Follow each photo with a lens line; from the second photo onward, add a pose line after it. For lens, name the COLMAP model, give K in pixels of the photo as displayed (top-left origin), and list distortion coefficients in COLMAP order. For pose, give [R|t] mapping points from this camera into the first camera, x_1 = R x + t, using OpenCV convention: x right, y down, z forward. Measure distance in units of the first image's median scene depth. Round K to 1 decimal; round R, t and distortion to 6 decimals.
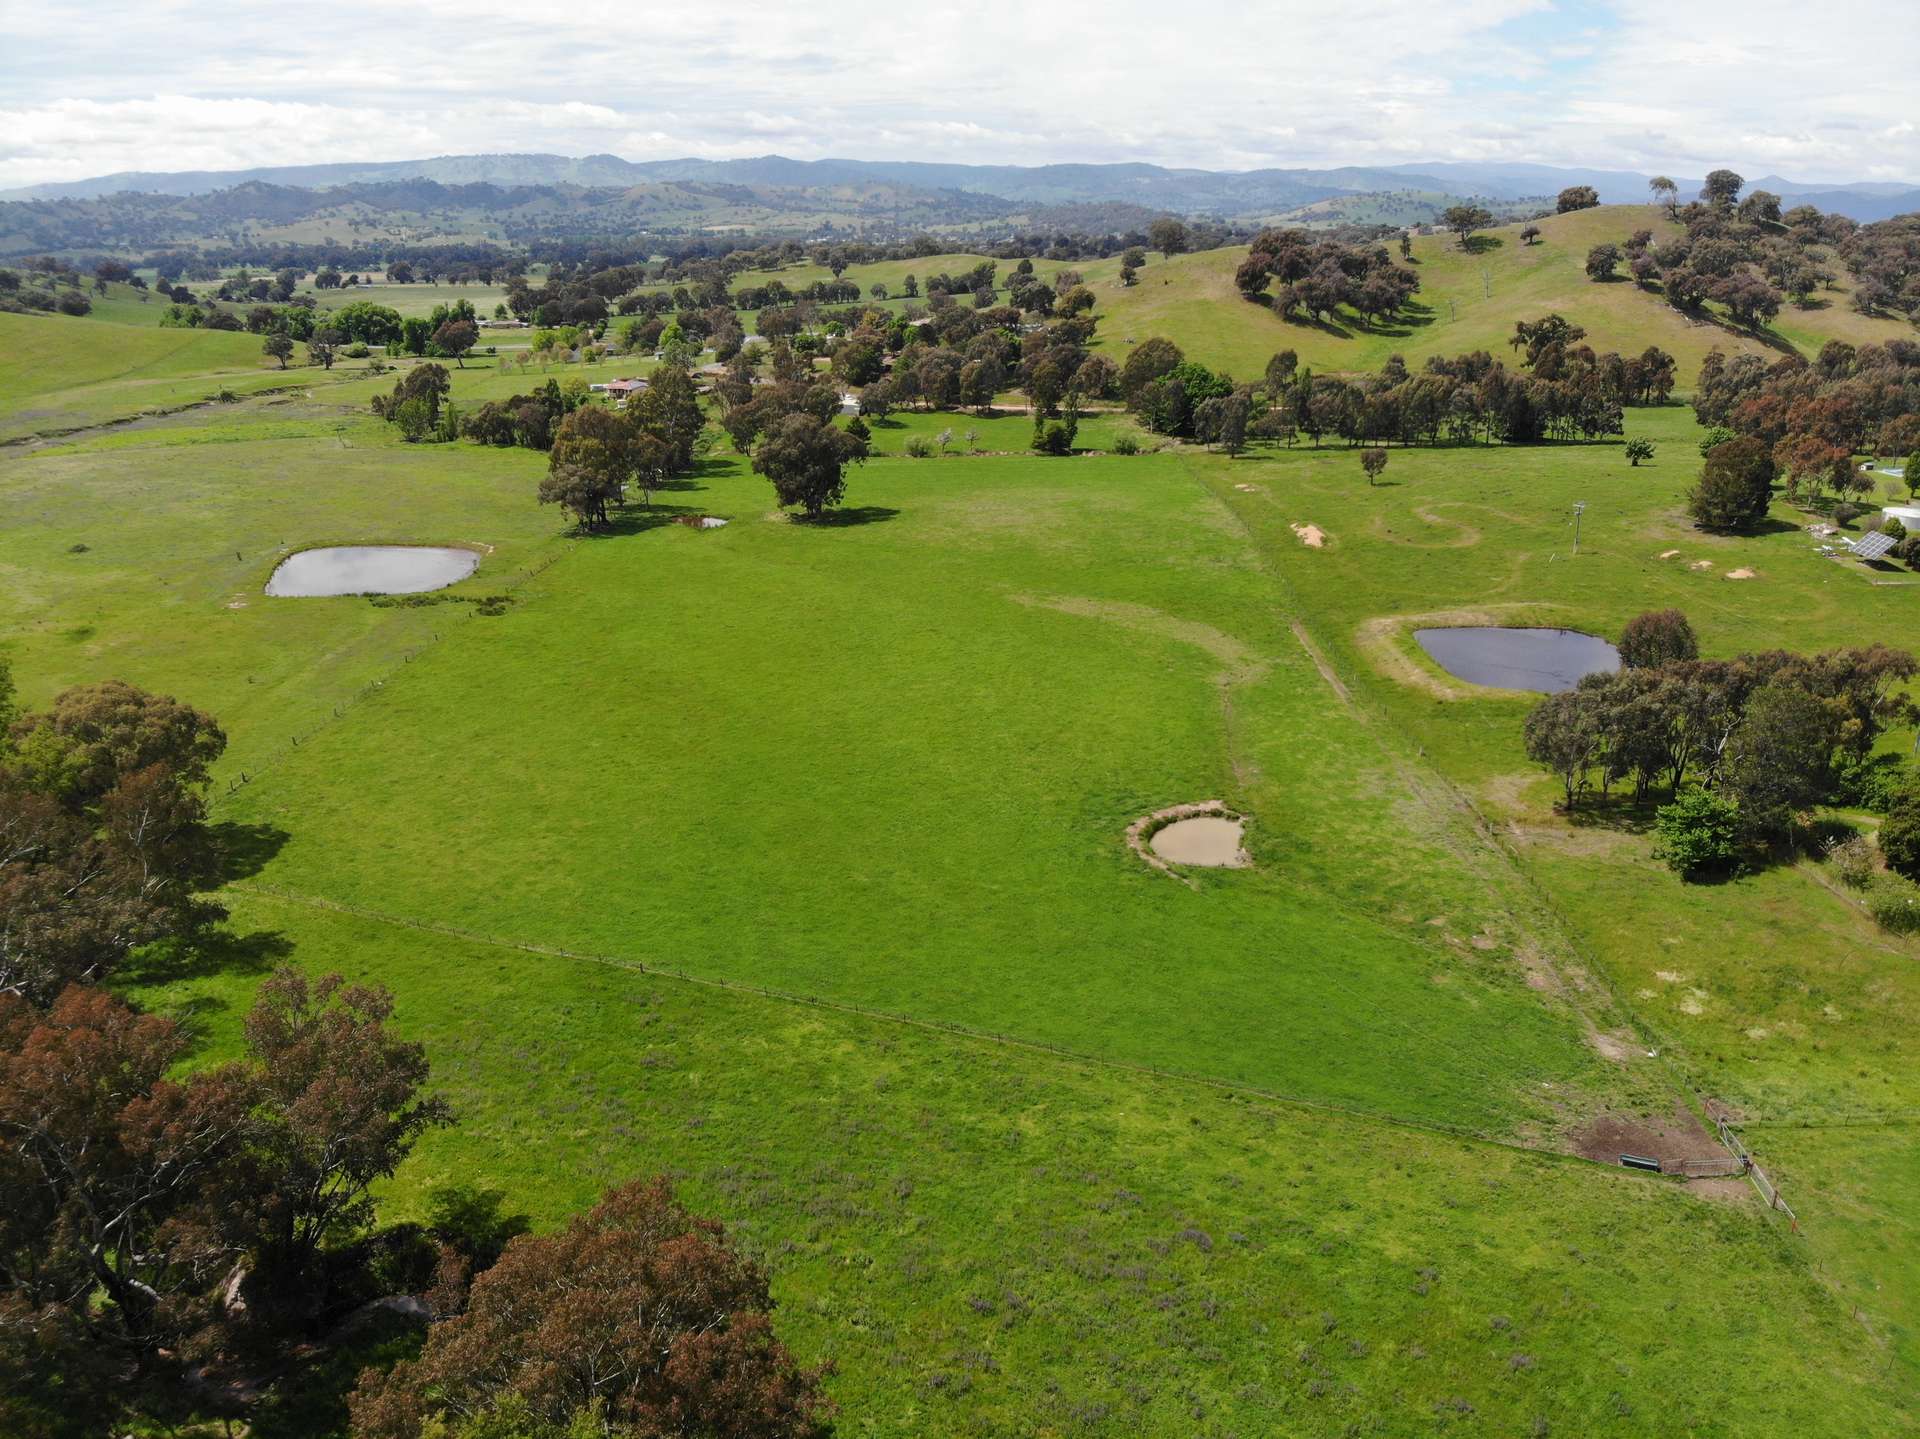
lens RADIAL K [[1438.2, 0, 984.8], [0, 1438.2, 763.1], [0, 0, 1]] dist [0.164652, -0.383301]
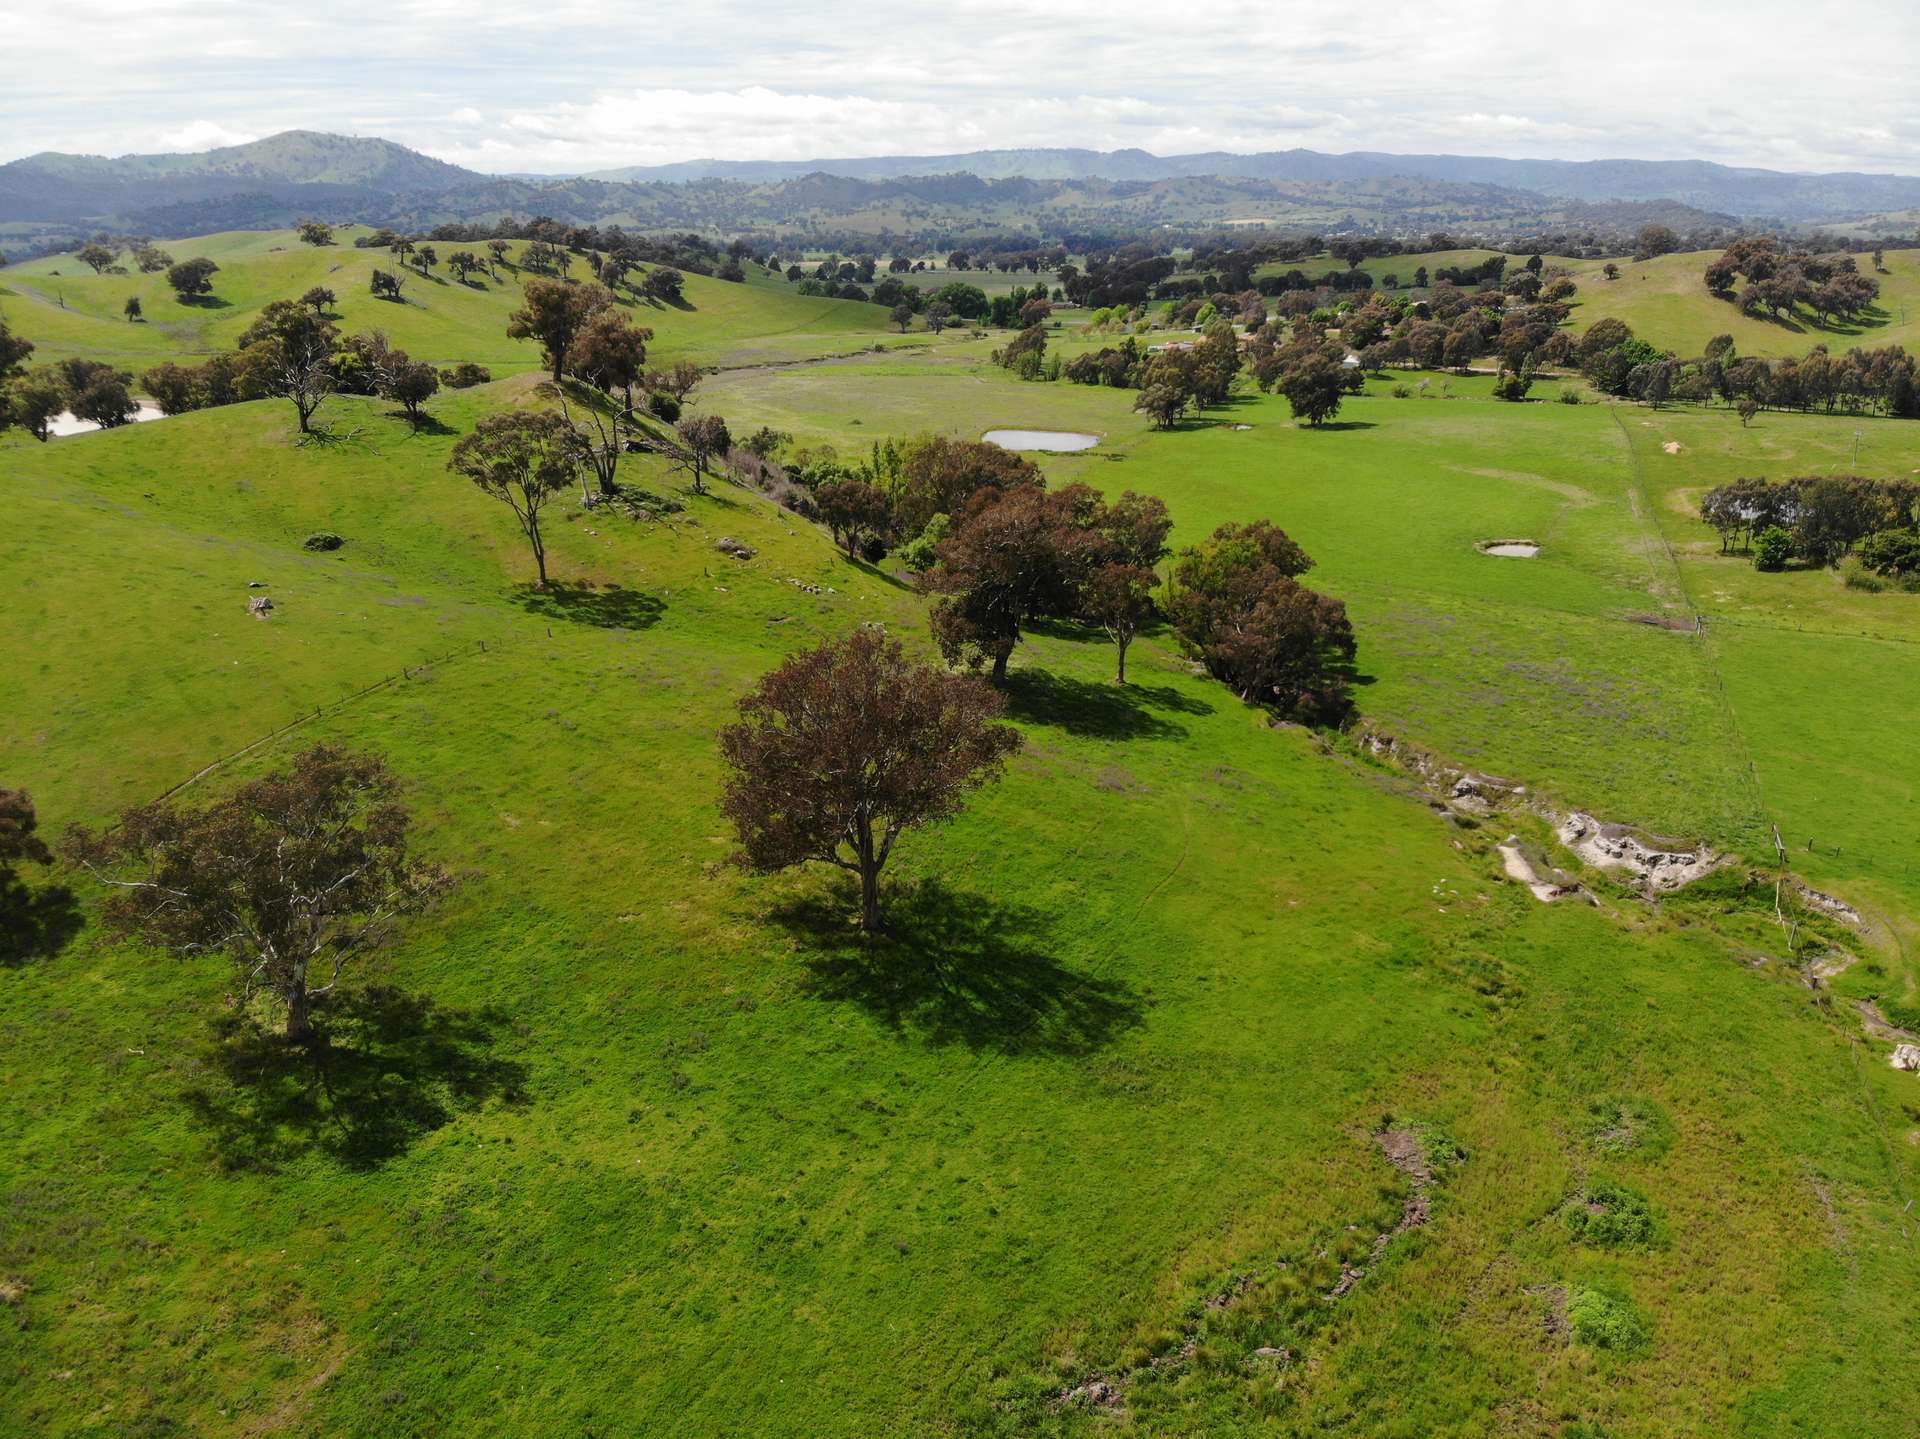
lens RADIAL K [[1460.5, 0, 932.6], [0, 1460.5, 761.4], [0, 0, 1]] dist [0.024640, -0.126256]
pose [[0.935394, 0.124252, -0.331058, 0.031611], [-0.123141, 0.992089, 0.024416, 0.114657], [0.331472, 0.017928, 0.943295, -0.327620]]
